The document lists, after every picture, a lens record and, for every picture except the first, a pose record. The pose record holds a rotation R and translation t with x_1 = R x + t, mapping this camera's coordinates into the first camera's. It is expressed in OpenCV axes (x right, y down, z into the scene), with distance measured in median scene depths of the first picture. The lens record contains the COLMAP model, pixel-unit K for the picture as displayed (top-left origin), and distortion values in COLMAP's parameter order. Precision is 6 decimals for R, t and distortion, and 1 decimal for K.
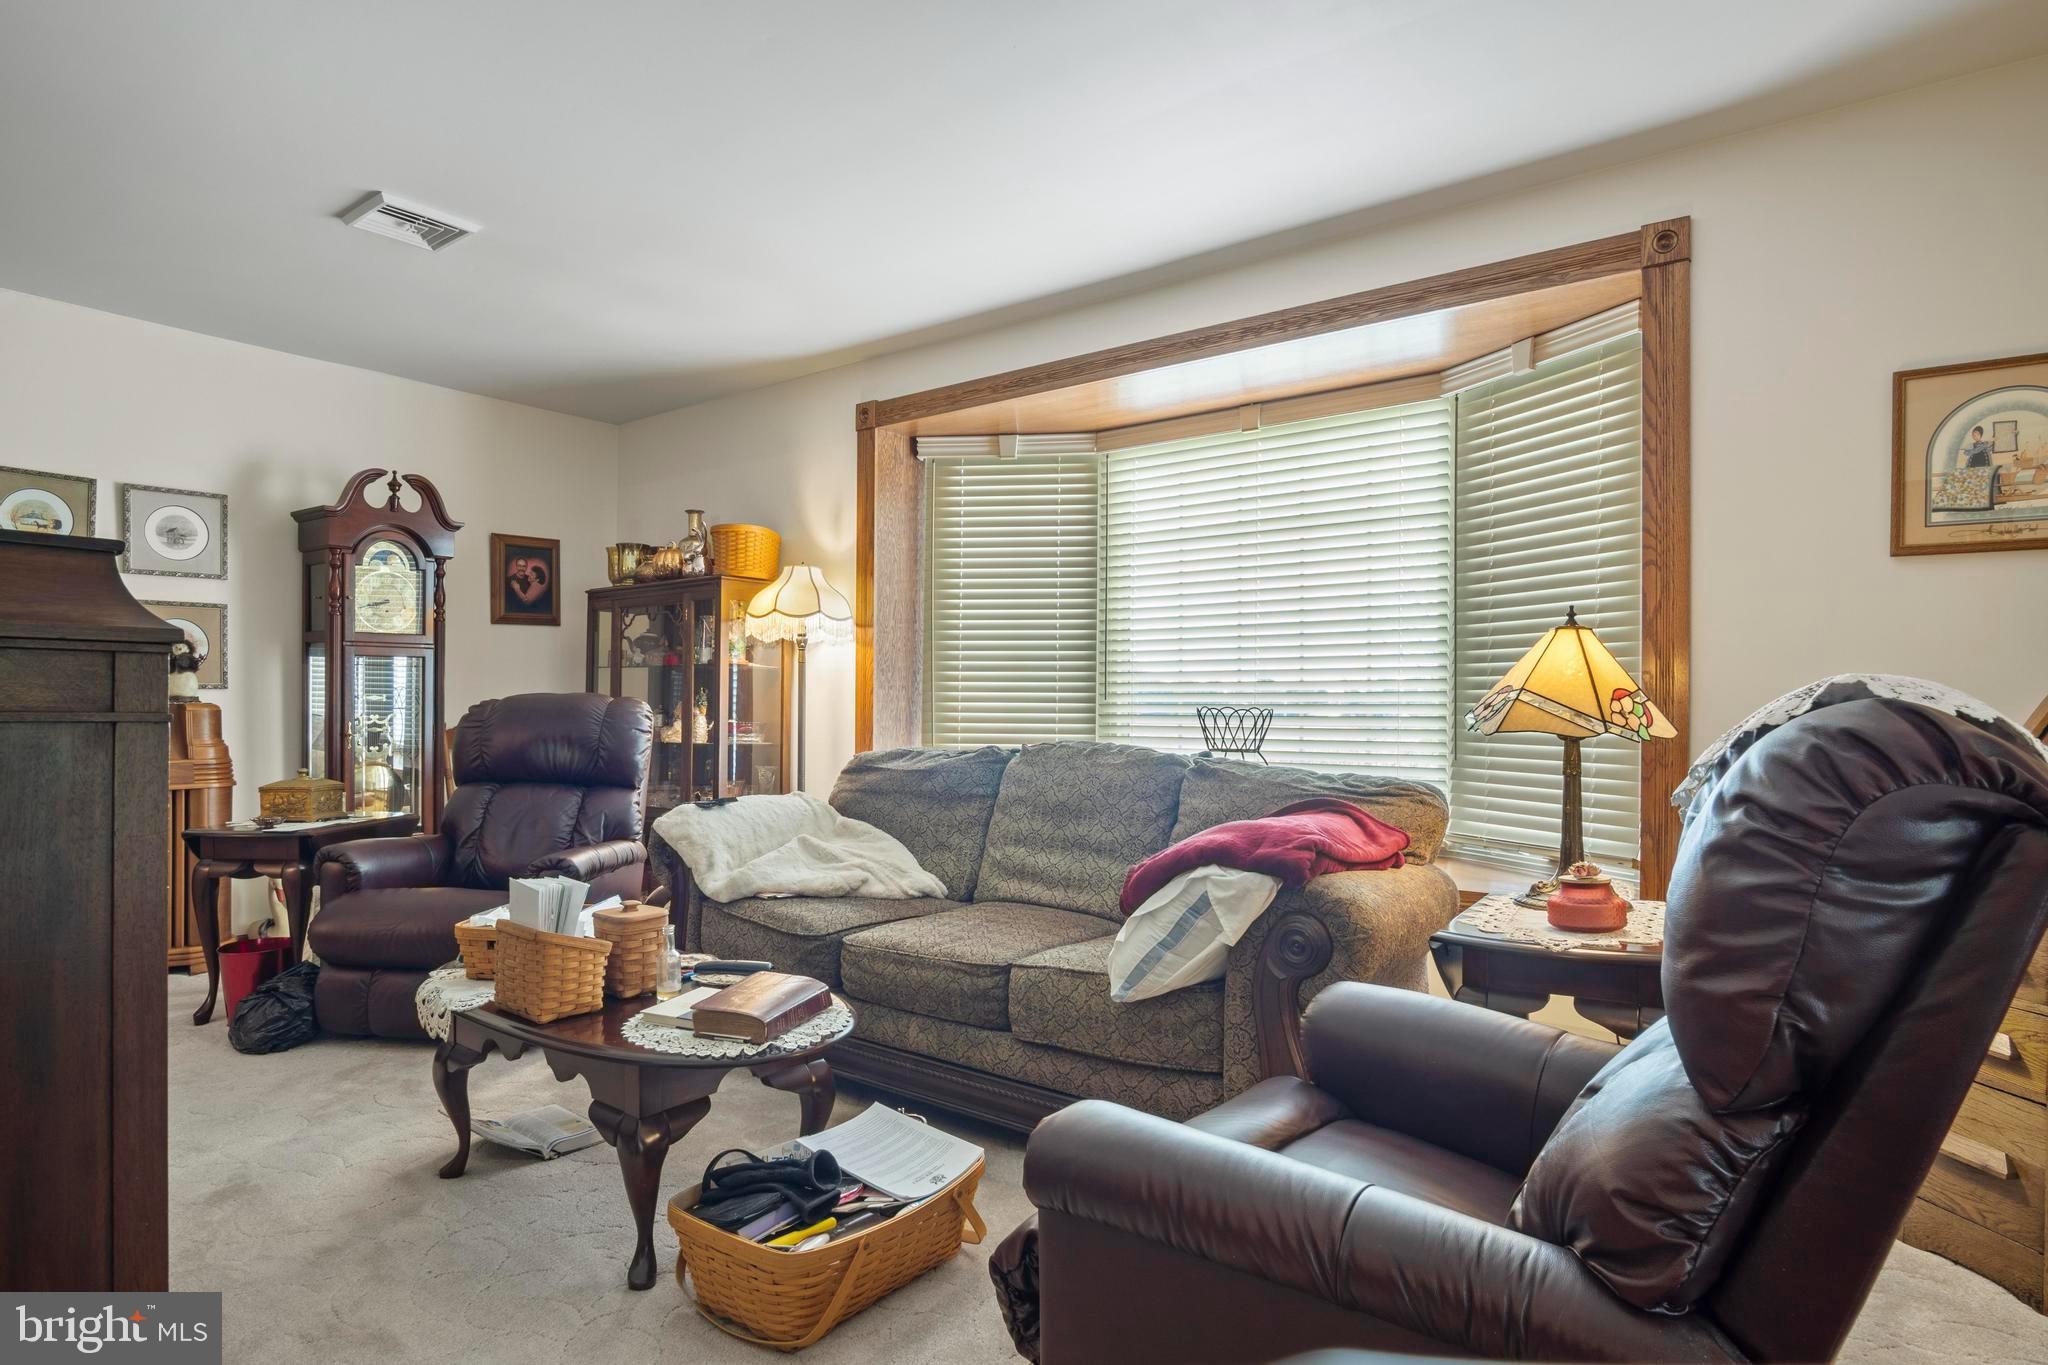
lens RADIAL K [[1144.8, 0, 1025.2], [0, 1144.8, 707.7], [0, 0, 1]] dist [0.000939, 0.000509]
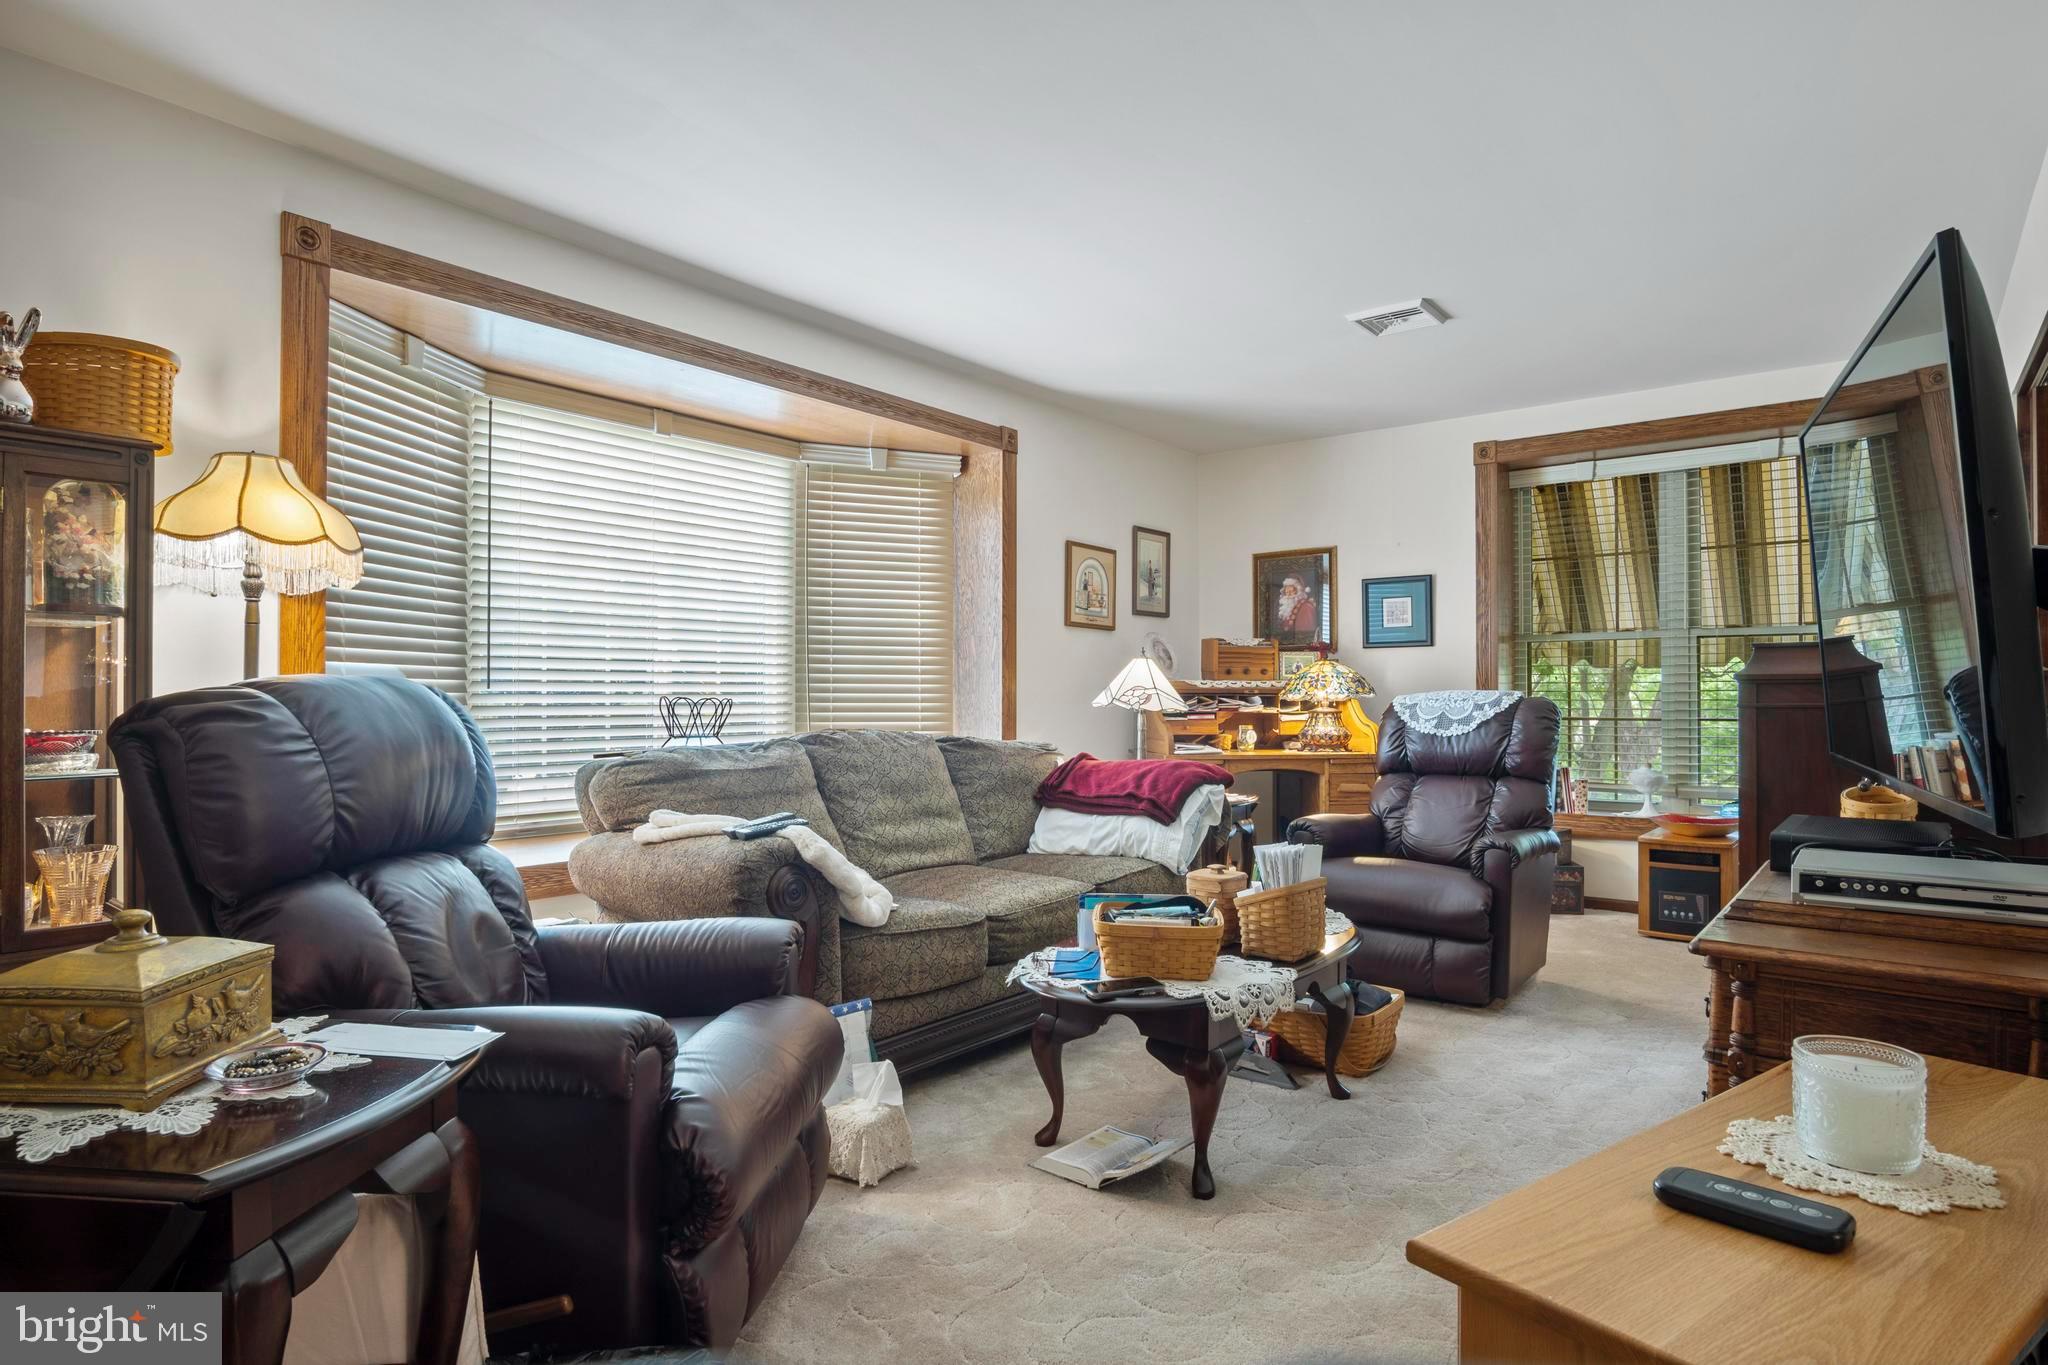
lens RADIAL K [[1130.0, 0, 1024.0], [0, 1130.0, 682.5], [0, 0, 1]] dist [-0.000973, -0.000279]
pose [[0.021544, 0.007704, 0.999738, -0.887681], [-0.004757, 0.999960, -0.007603, -0.006624], [-0.999757, -0.004591, 0.021580, 0.679737]]
